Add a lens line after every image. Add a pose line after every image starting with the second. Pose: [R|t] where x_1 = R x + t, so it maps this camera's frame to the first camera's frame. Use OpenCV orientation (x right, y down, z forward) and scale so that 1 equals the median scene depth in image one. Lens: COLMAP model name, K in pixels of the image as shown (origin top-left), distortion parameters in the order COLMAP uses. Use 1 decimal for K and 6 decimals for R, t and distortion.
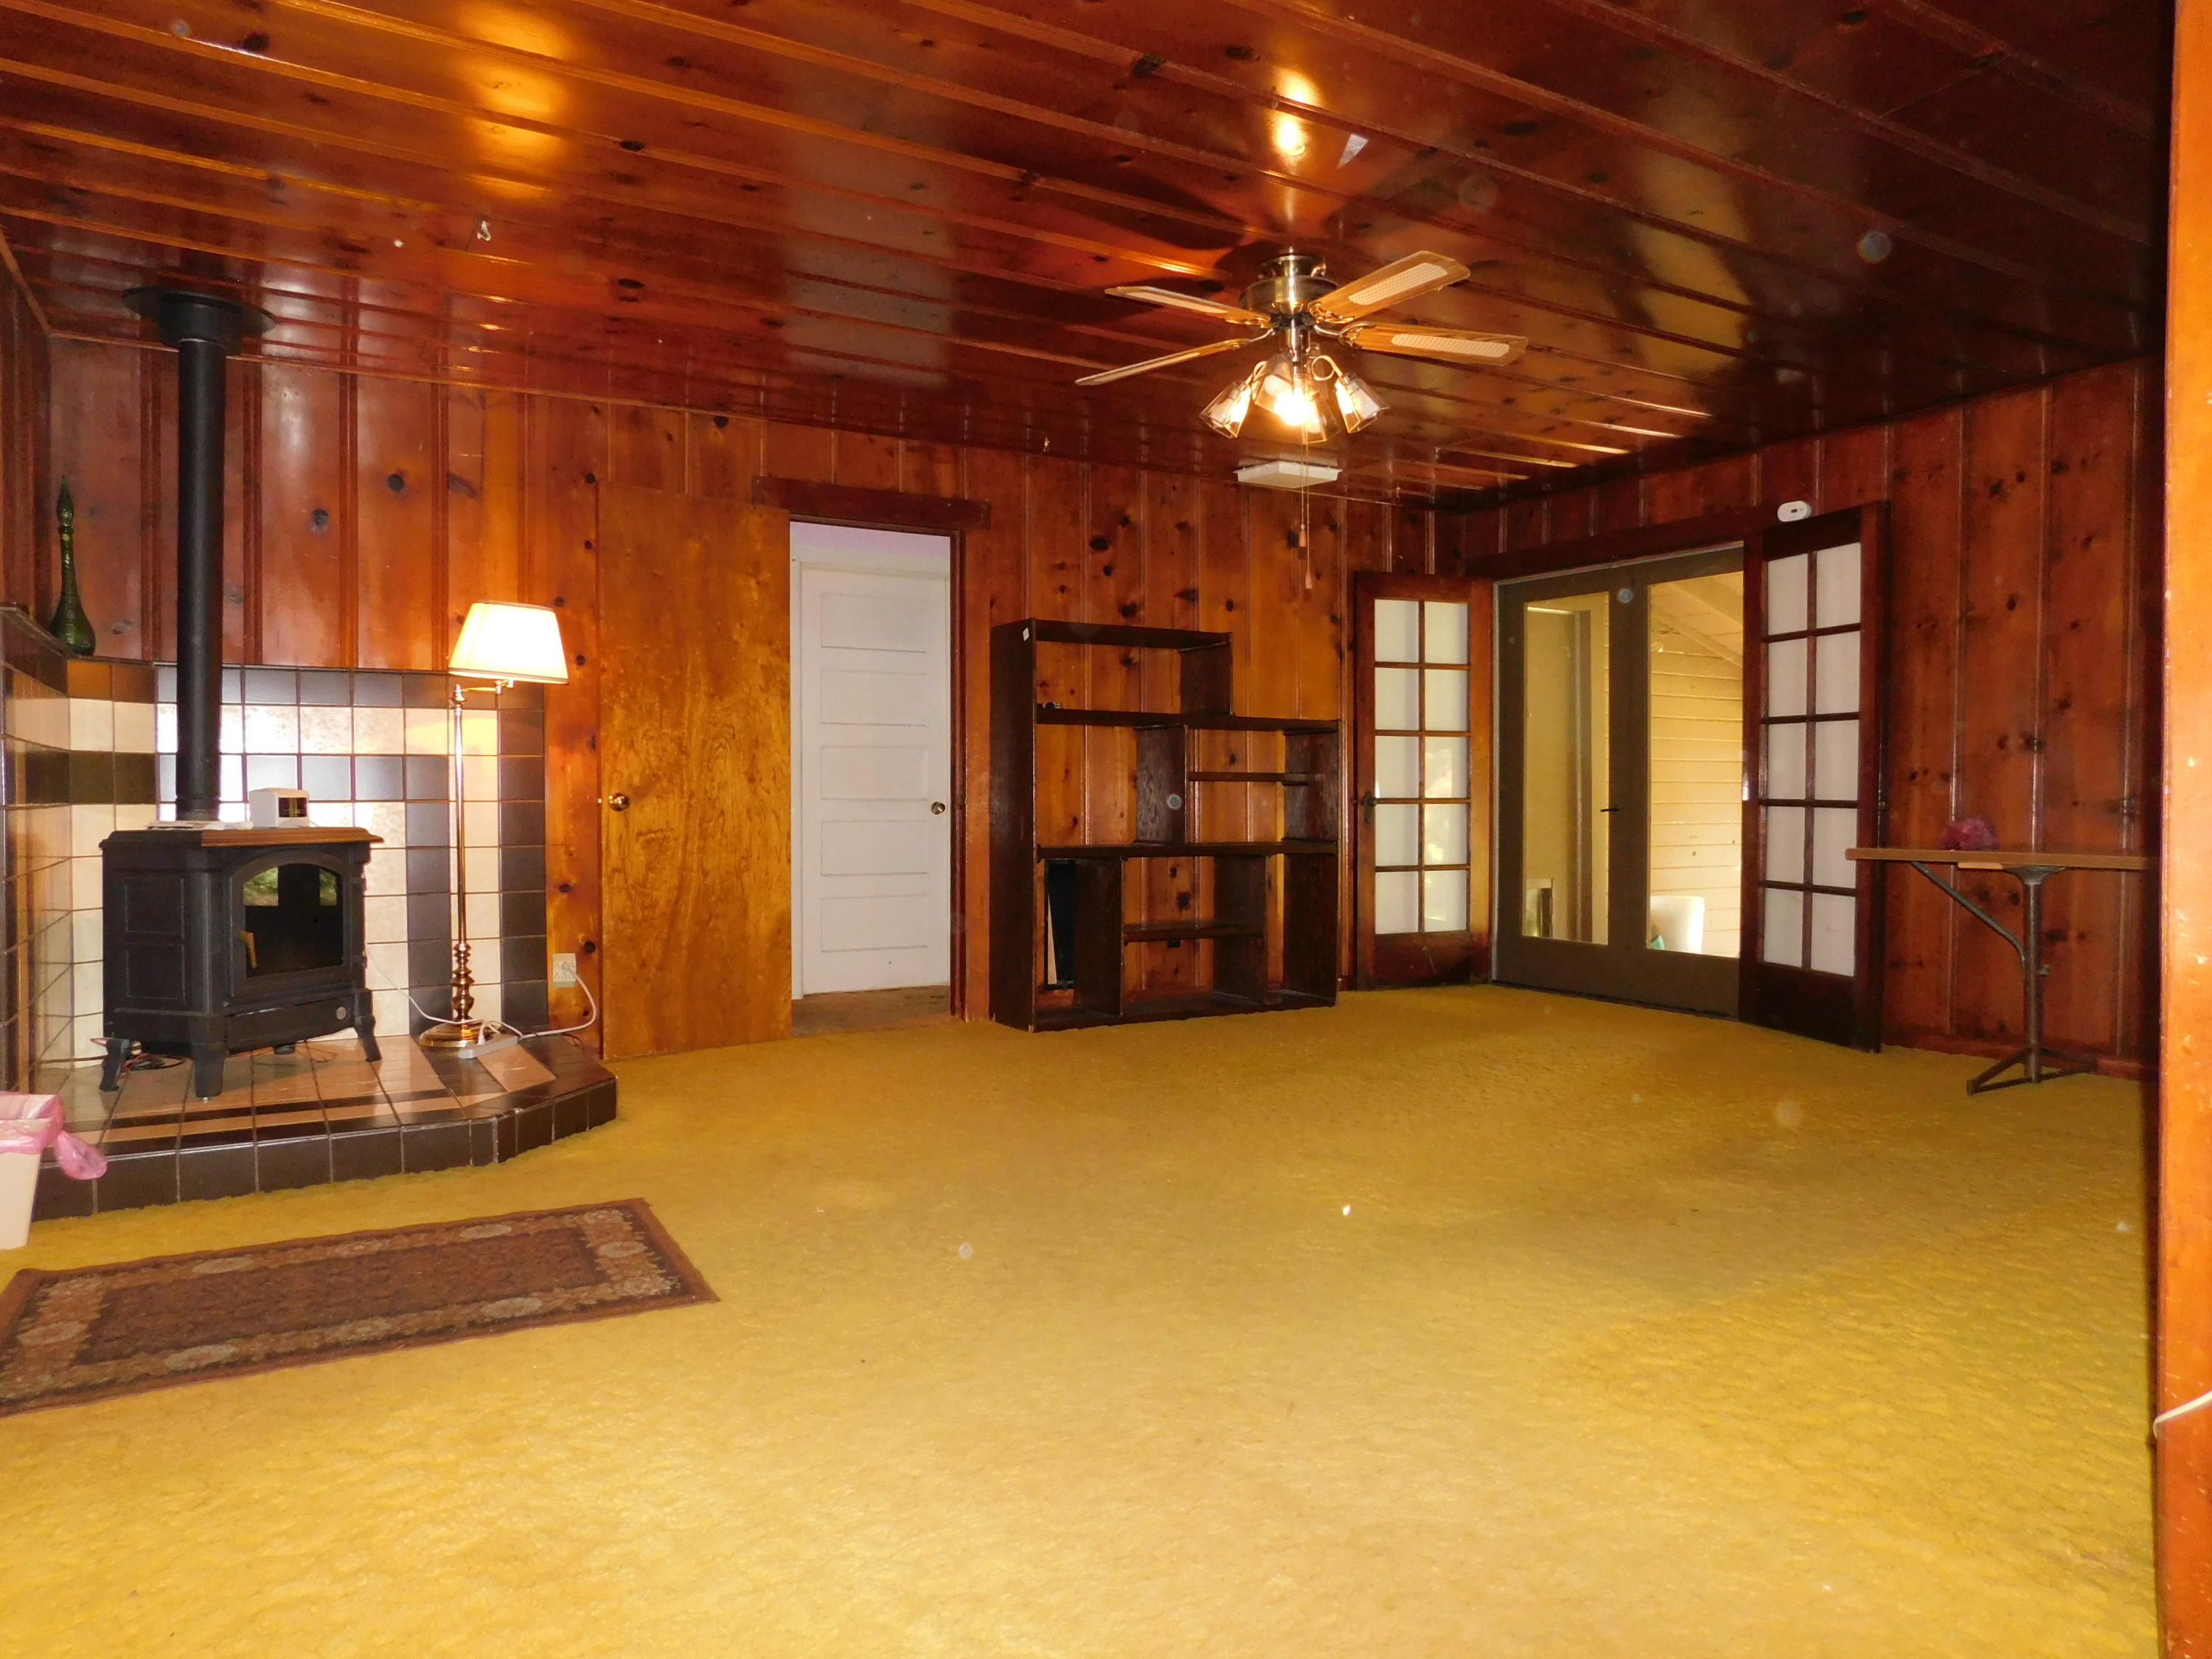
lens RADIAL K [[1423.3, 0, 1124.2], [0, 1423.3, 836.3], [0, 0, 1]] dist [-0.072018, 0.046852]
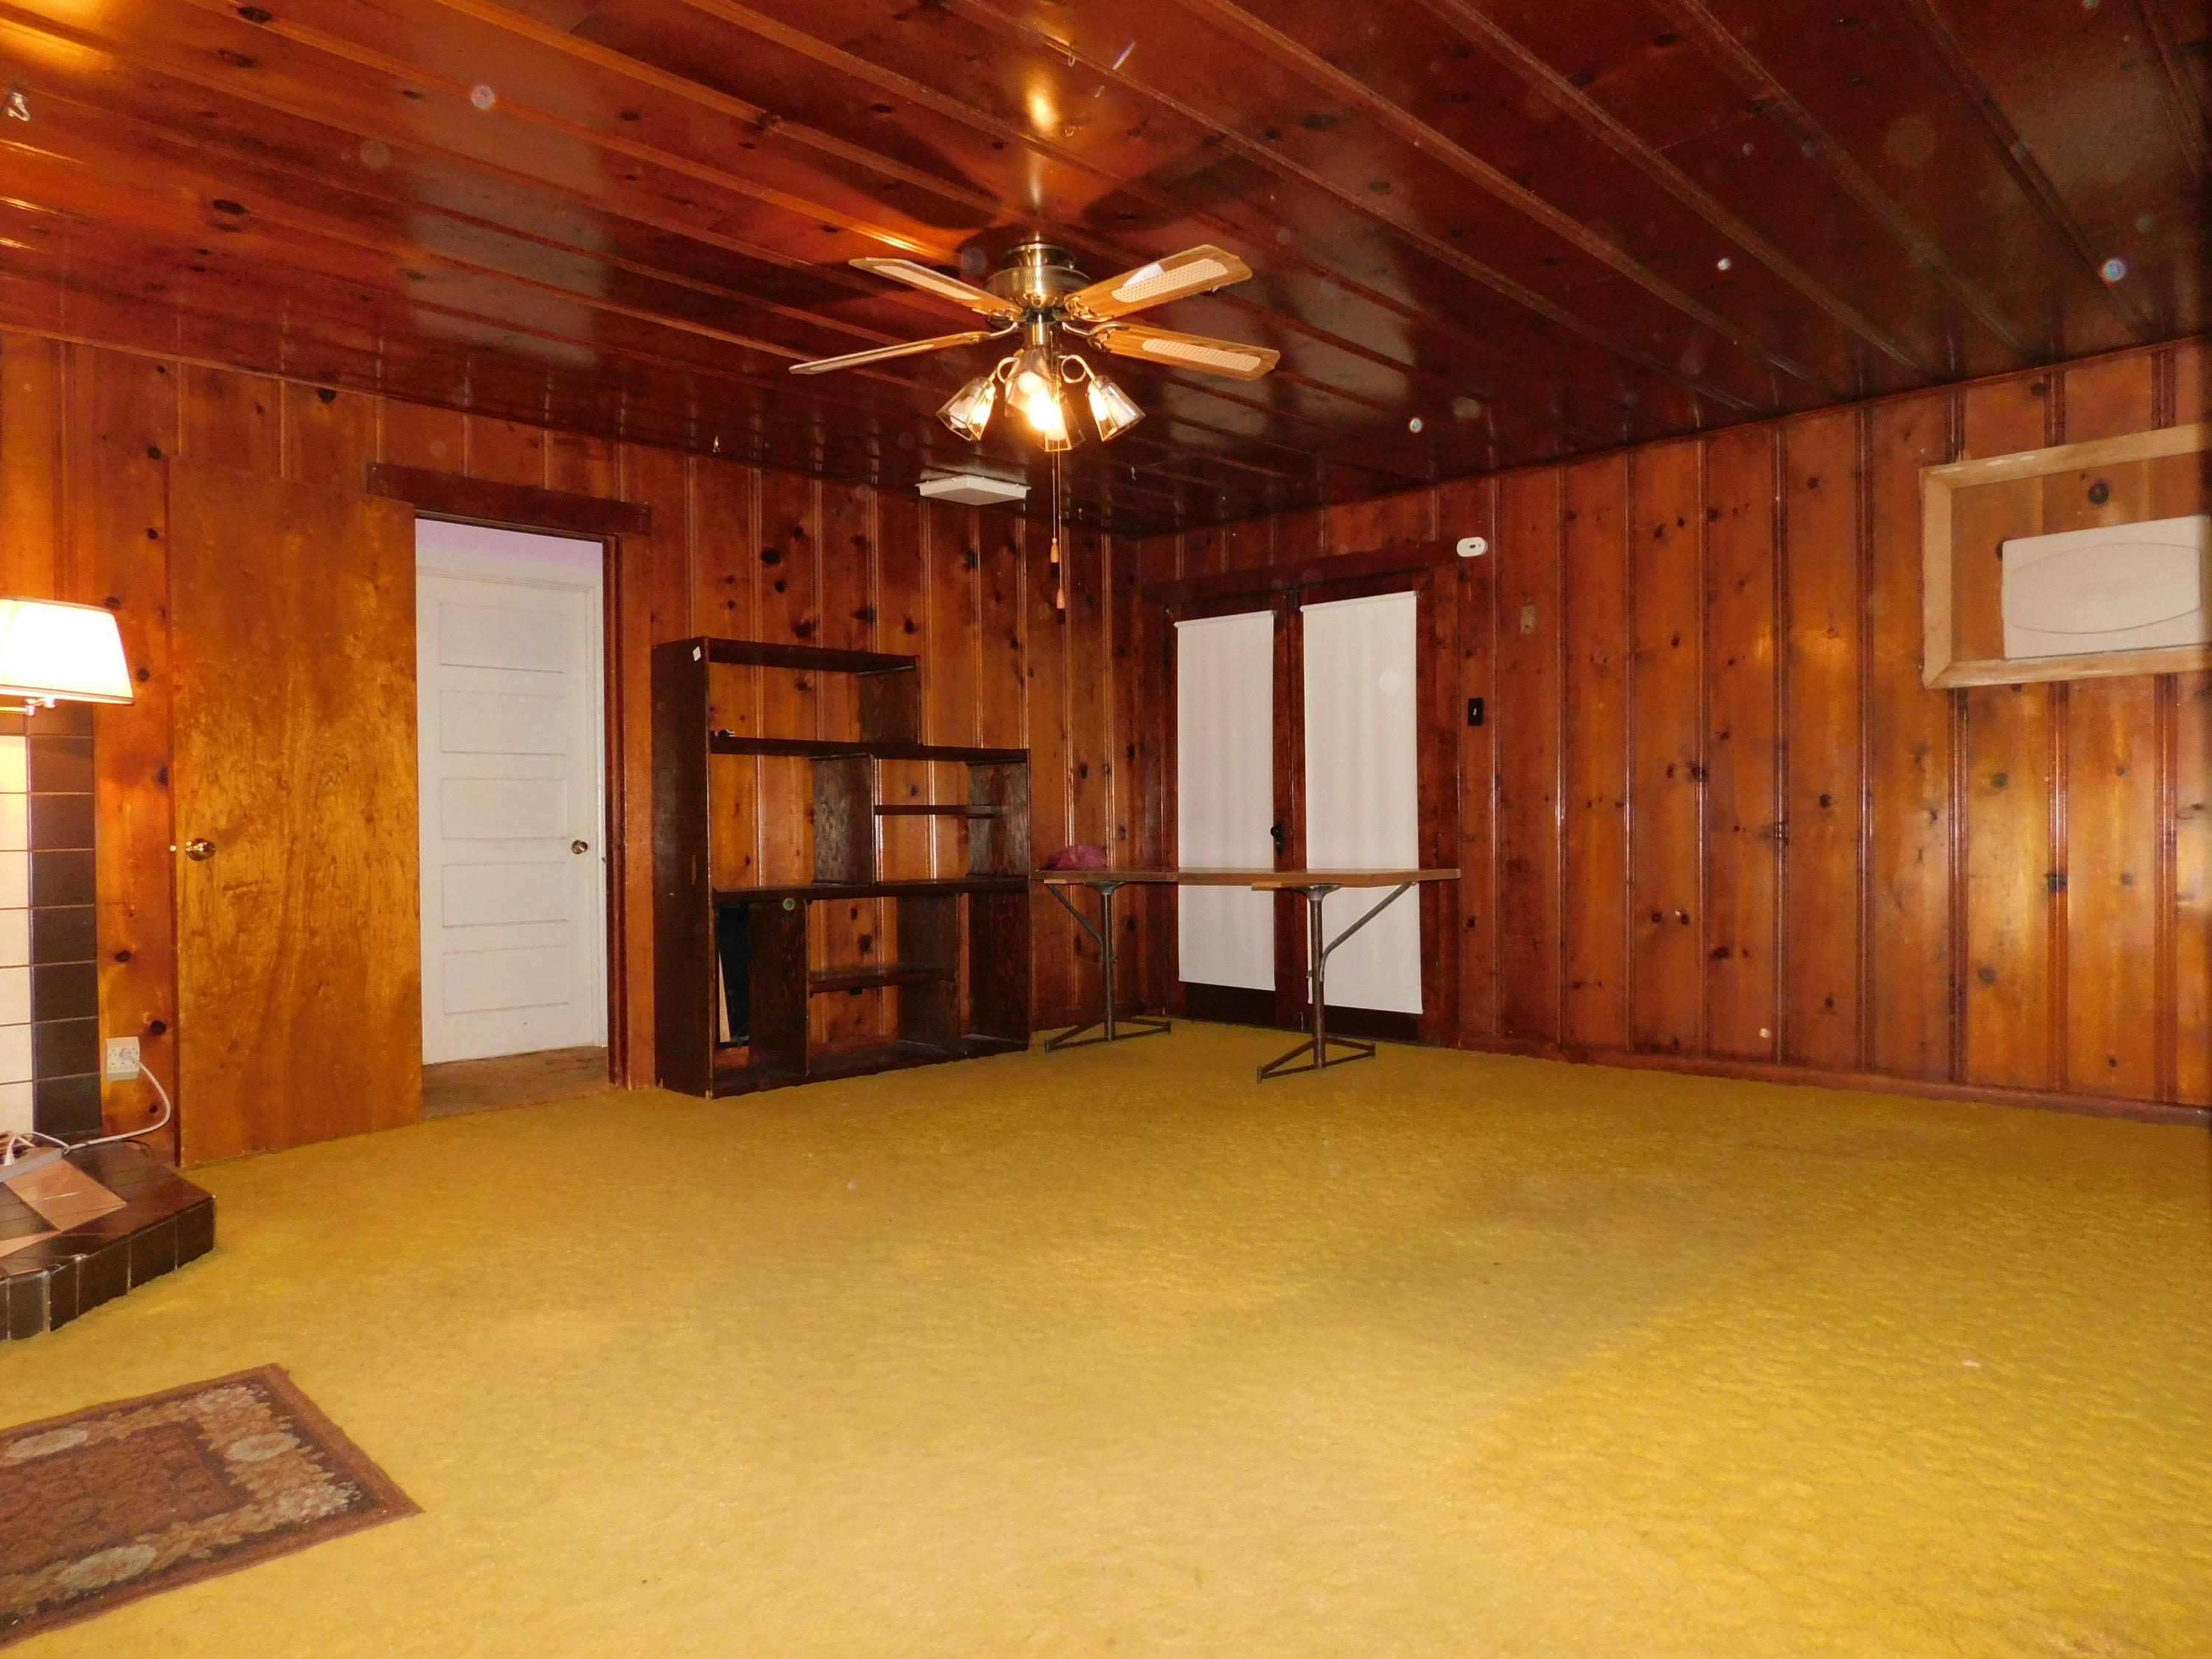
lens RADIAL K [[1423.3, 0, 1108.8], [0, 1423.3, 835.1], [0, 0, 1]] dist [-0.072018, 0.046852]
pose [[0.964620, -0.013395, 0.263304, -0.062845], [0.018323, 0.999700, -0.016270, -0.009944], [-0.263007, 0.020519, 0.964576, 0.085328]]
